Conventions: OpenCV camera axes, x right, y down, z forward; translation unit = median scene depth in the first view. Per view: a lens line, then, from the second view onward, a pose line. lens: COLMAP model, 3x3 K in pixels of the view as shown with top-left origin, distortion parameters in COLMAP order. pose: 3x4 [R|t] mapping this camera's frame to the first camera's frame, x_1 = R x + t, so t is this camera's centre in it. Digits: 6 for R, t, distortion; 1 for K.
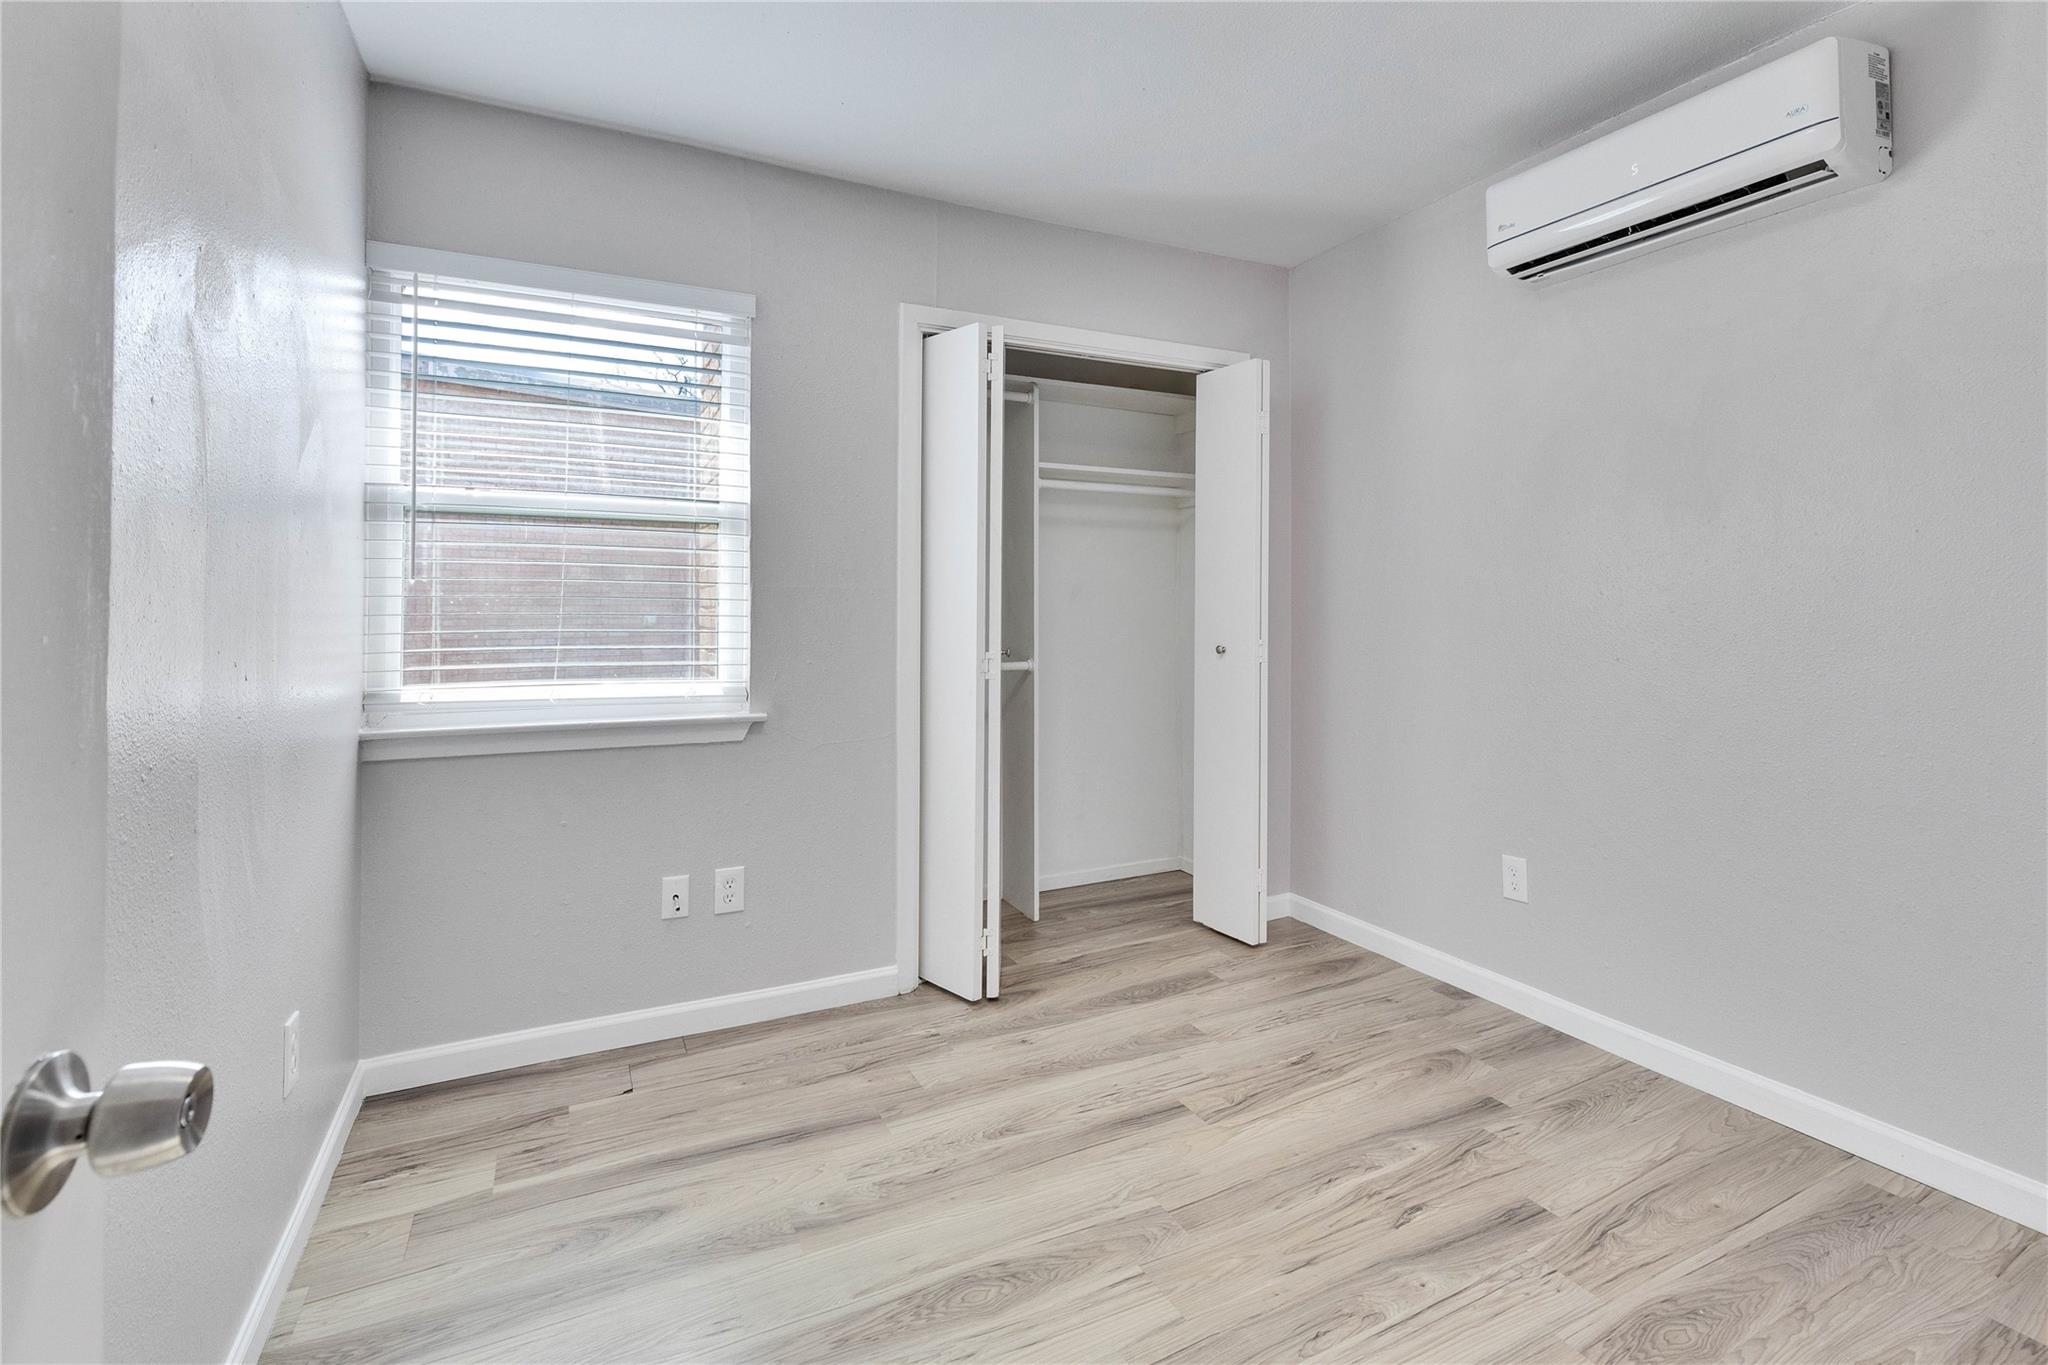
lens RADIAL K [[944.2, 0, 1026.1], [0, 944.2, 621.7], [0, 0, 1]] dist [-0.001268, -0.000348]
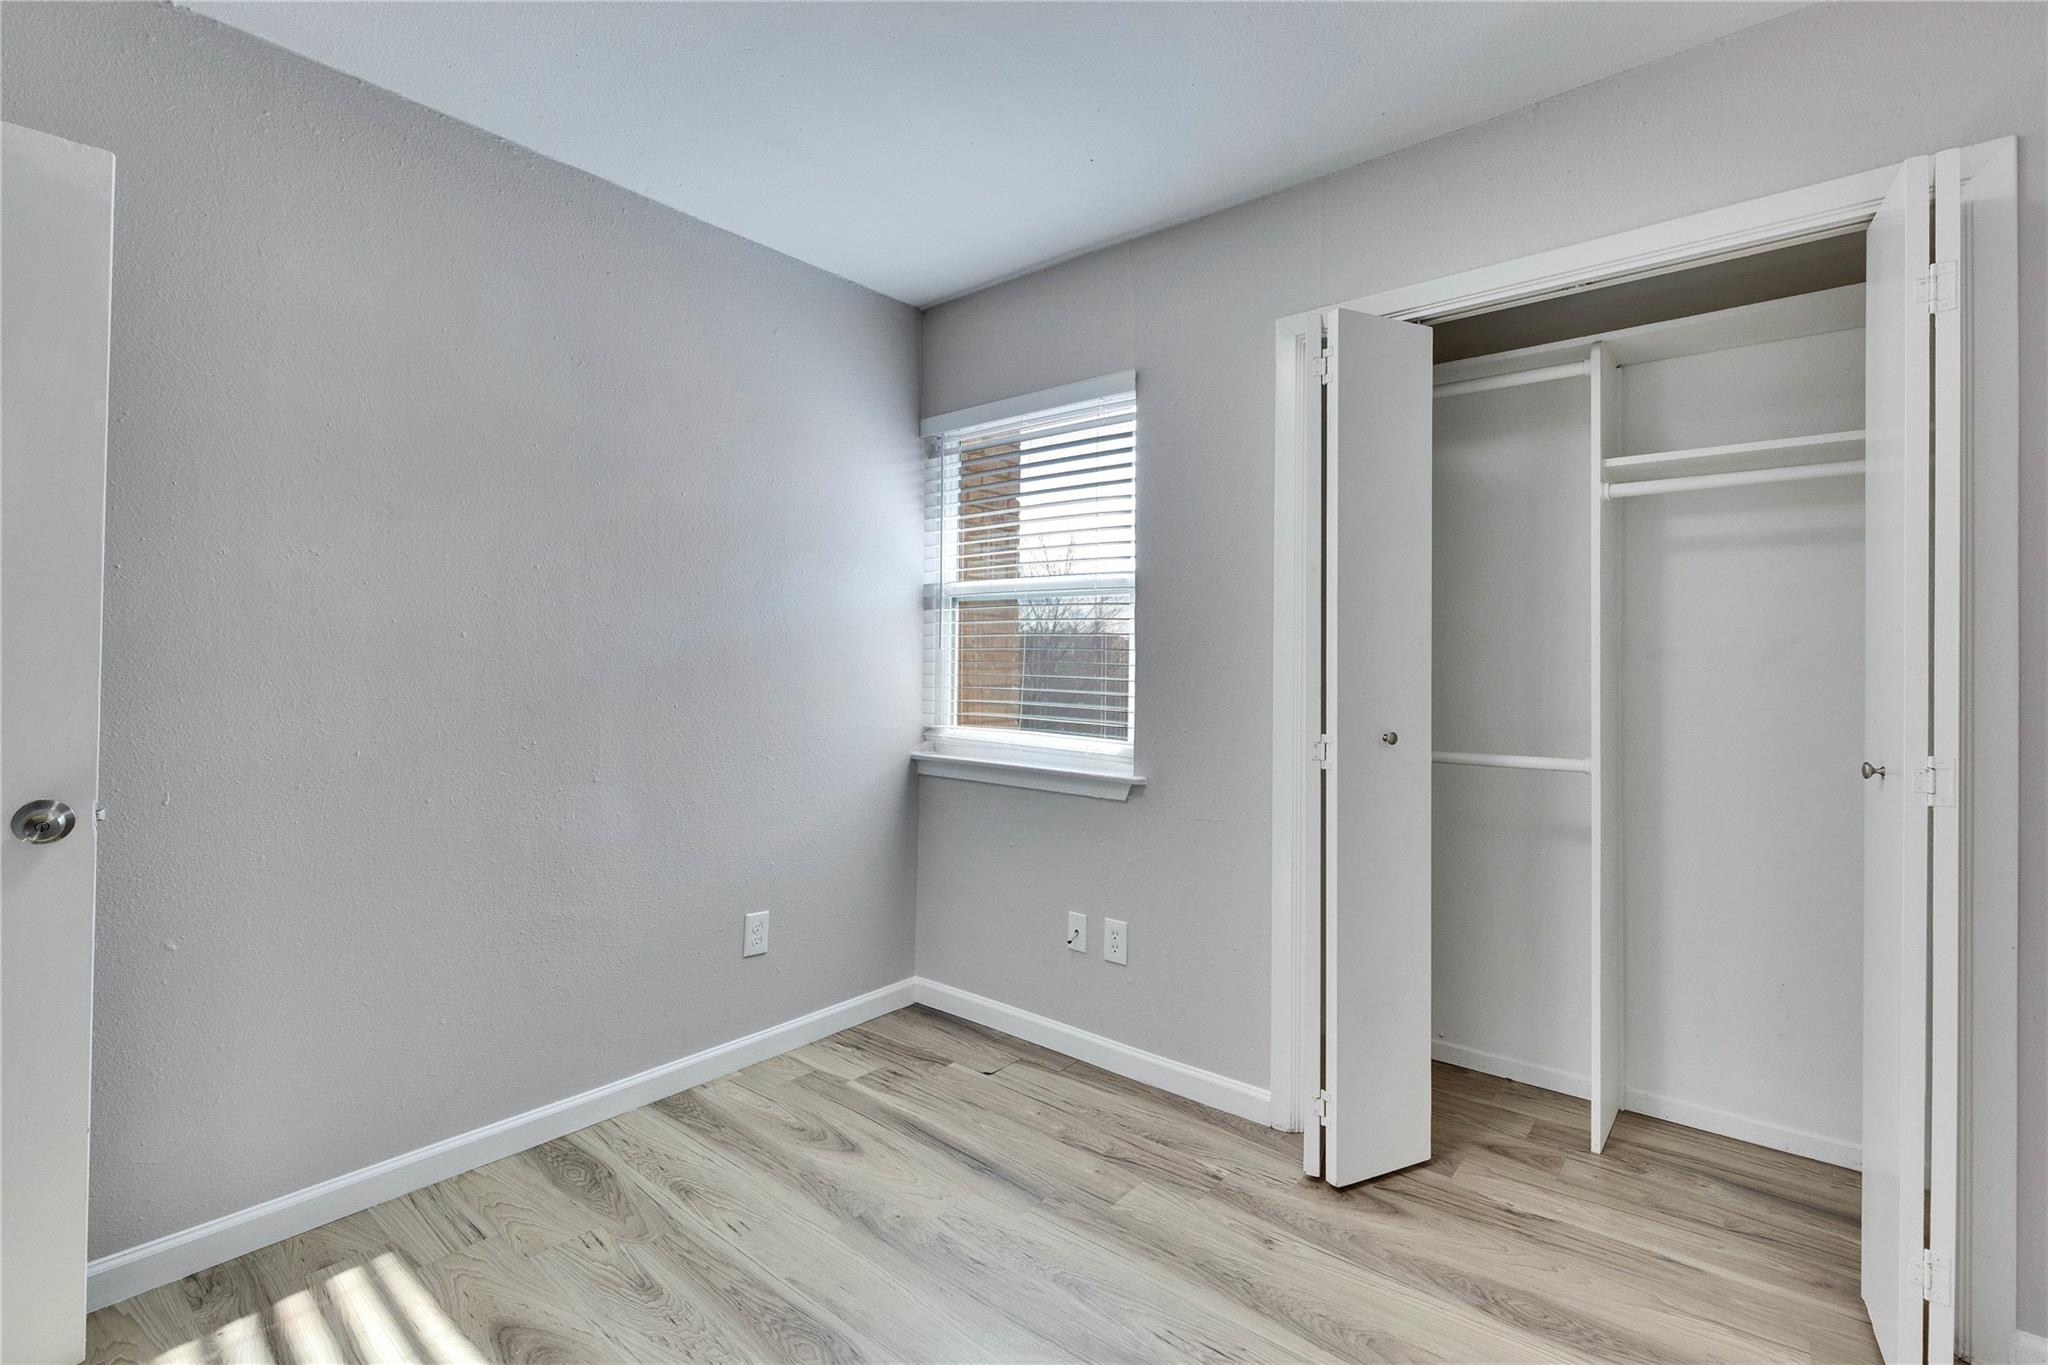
lens RADIAL K [[913.4, 0, 1034.1], [0, 913.4, 676.8], [0, 0, 1]] dist [0.000660, -0.000447]
pose [[0.409501, 0.017353, -0.912145, 0.613592], [-0.026142, 0.999632, 0.007281, -0.016407], [0.911935, 0.020864, 0.409804, 0.530829]]
